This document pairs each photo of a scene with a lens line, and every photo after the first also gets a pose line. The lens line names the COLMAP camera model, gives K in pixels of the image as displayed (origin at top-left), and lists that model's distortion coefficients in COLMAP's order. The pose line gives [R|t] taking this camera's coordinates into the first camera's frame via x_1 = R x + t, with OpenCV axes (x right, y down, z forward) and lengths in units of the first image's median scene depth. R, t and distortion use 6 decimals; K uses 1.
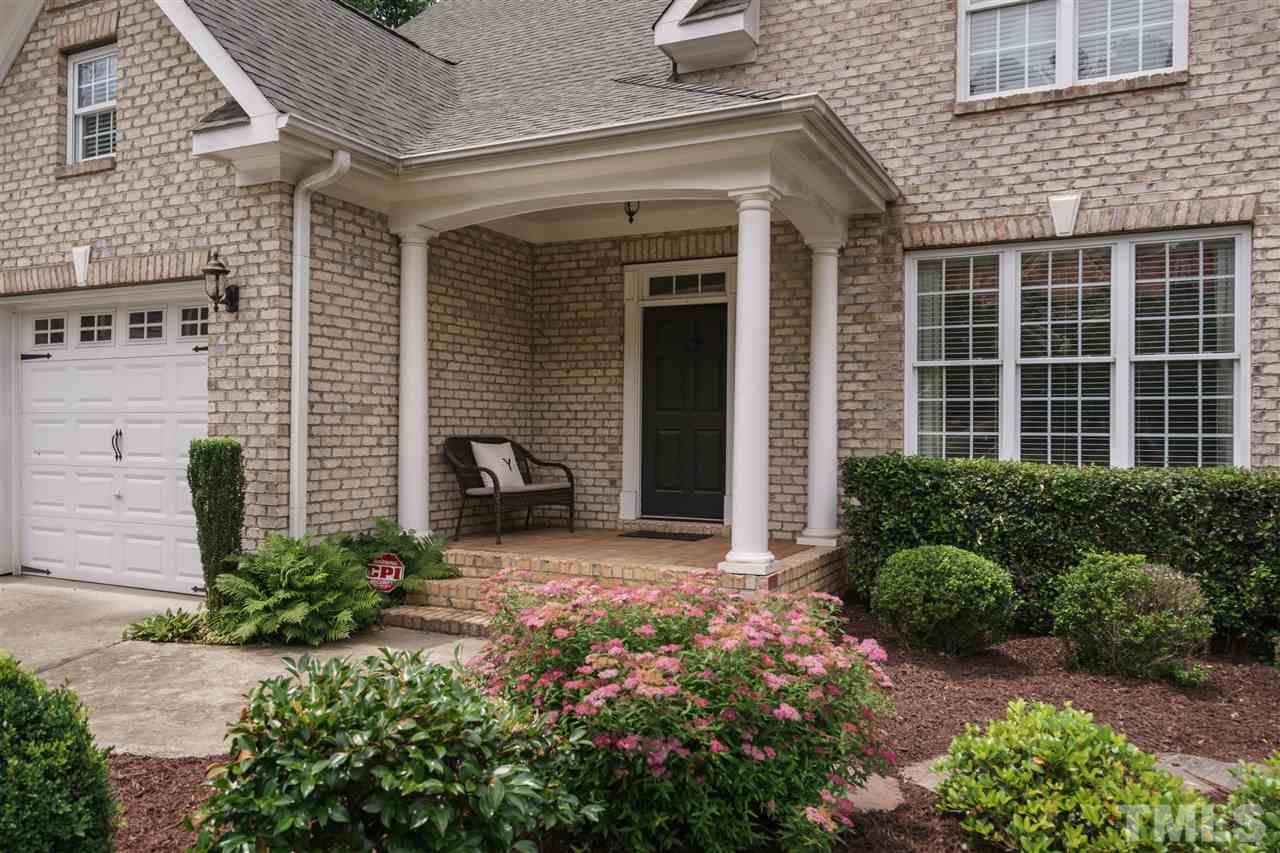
lens RADIAL K [[930.7, 0, 640.0], [0, 930.7, 426.5], [0, 0, 1]] dist [0.009094, -0.000443]
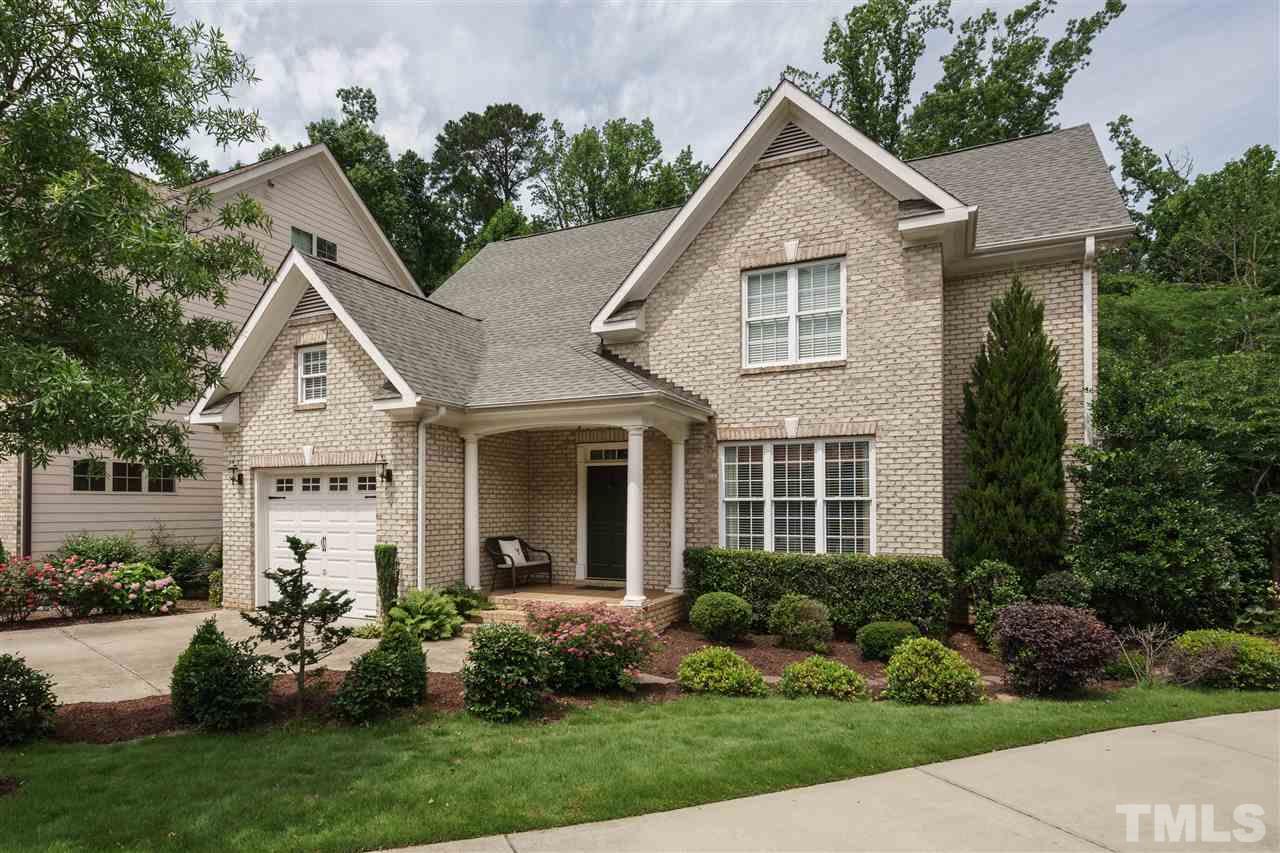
lens RADIAL K [[712.1, 0, 575.3], [0, 712.1, 454.1], [0, 0, 1]] dist [-0.004778, -0.000124]
pose [[0.999422, -0.013323, -0.031266, 0.030500], [0.011197, 0.997675, -0.067230, -0.067794], [0.032089, 0.066841, 0.997248, -0.545881]]
